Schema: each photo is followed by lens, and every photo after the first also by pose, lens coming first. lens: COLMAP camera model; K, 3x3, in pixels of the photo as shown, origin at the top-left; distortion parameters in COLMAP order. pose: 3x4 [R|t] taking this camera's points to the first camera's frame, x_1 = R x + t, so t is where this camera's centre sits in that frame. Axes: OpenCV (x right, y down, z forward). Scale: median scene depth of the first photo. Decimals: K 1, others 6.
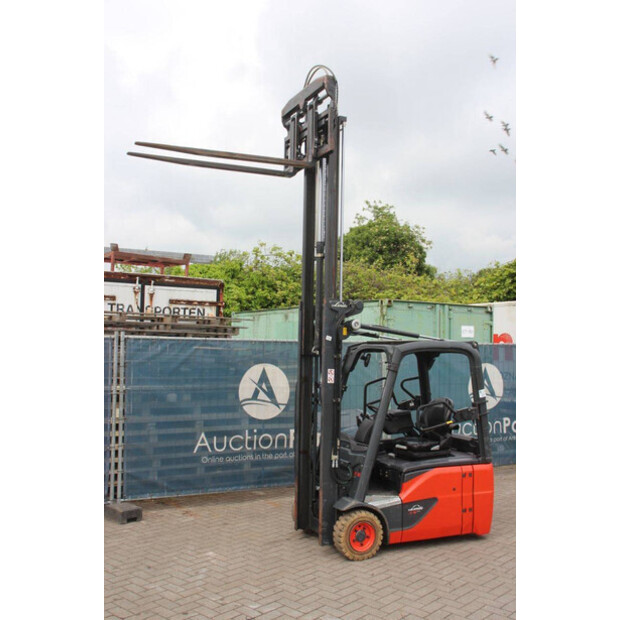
lens RADIAL K [[679.8, 0, 313.3], [0, 679.8, 311.5], [0, 0, 1]] dist [-0.025216, 0.000000]
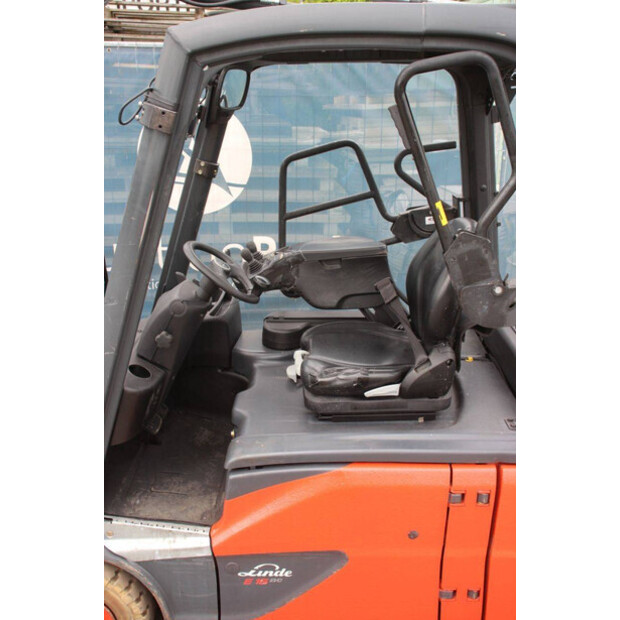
lens RADIAL K [[679.8, 0, 313.7], [0, 679.8, 310.2], [0, 0, 1]] dist [-0.025216, 0.000000]
pose [[0.905031, 0.136120, -0.402977, 0.267979], [0.022272, 0.930945, 0.364481, 0.055091], [0.424762, -0.338841, 0.839502, 0.737794]]
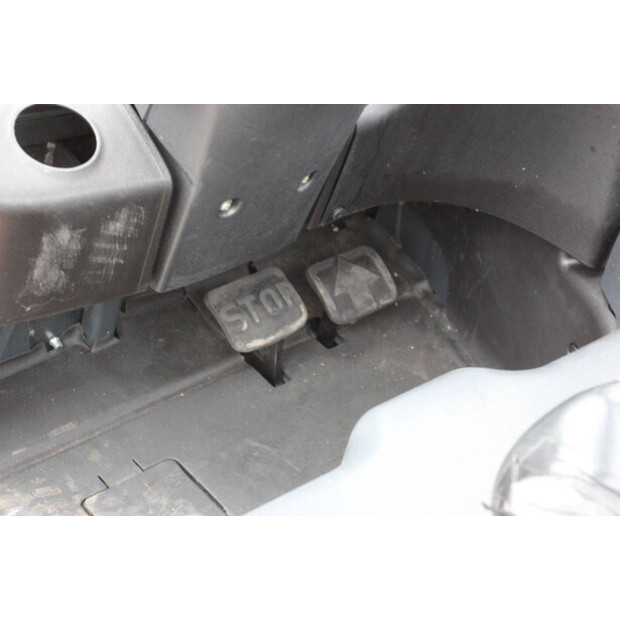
lens RADIAL K [[1459.2, 0, 310.1], [0, 1459.2, 310.1], [0, 0, 1]] dist [0.424861, 0.000000]
pose [[0.262004, 0.561002, -0.785259, 0.247997], [-0.028842, 0.817871, 0.574678, 0.097895], [0.964636, -0.127919, 0.230466, 0.932756]]
